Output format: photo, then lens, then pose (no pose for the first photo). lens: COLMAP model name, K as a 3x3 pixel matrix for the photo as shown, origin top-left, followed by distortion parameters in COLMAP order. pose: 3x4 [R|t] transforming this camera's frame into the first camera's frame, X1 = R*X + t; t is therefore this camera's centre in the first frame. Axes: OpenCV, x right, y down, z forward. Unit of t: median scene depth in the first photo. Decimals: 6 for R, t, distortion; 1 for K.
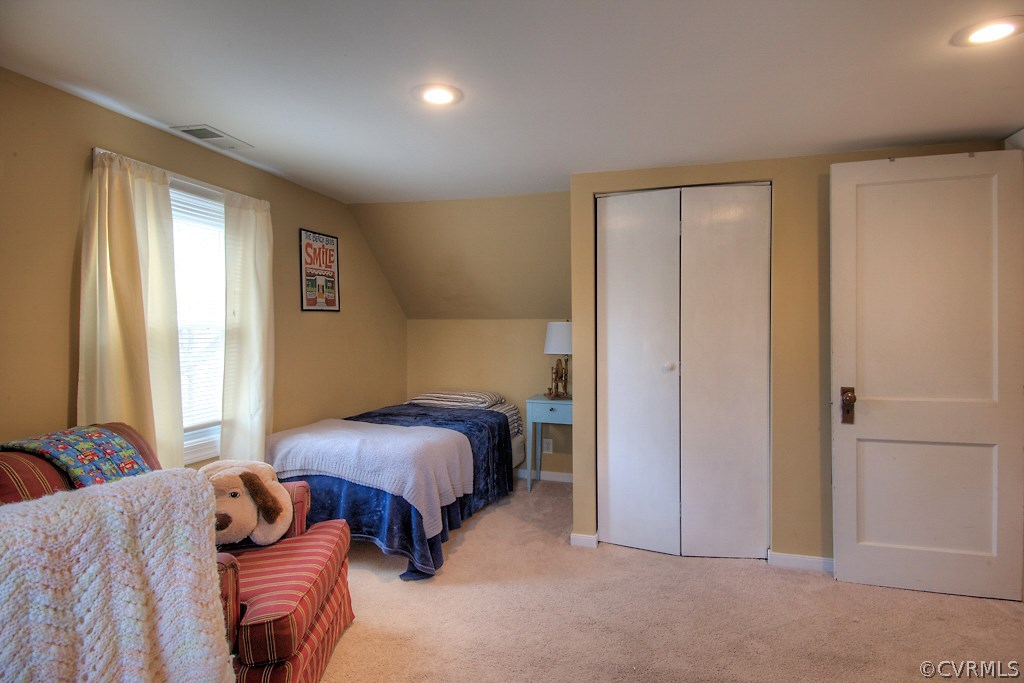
lens RADIAL K [[554.0, 0, 512.0], [0, 554.0, 341.5], [0, 0, 1]] dist [-0.000766, -0.000196]
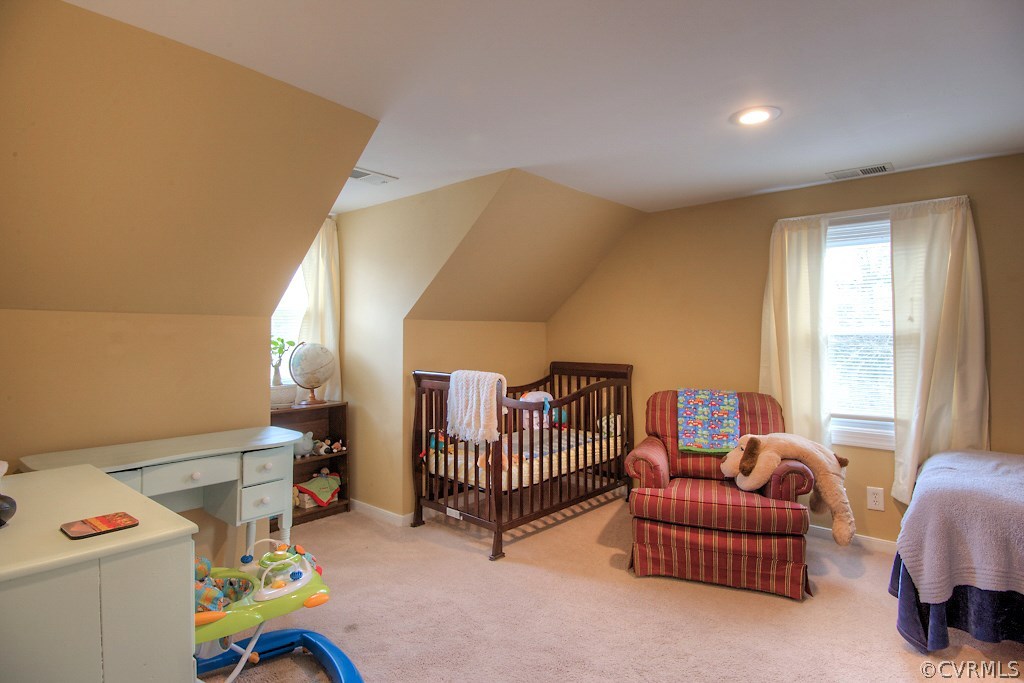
lens RADIAL K [[554.0, 0, 512.0], [0, 554.0, 341.5], [0, 0, 1]] dist [-0.000766, -0.000196]
pose [[-0.427251, -0.004252, -0.904123, 0.803359], [-0.021630, 0.999751, 0.005520, 0.002664], [0.903874, 0.021915, -0.427237, 0.816166]]
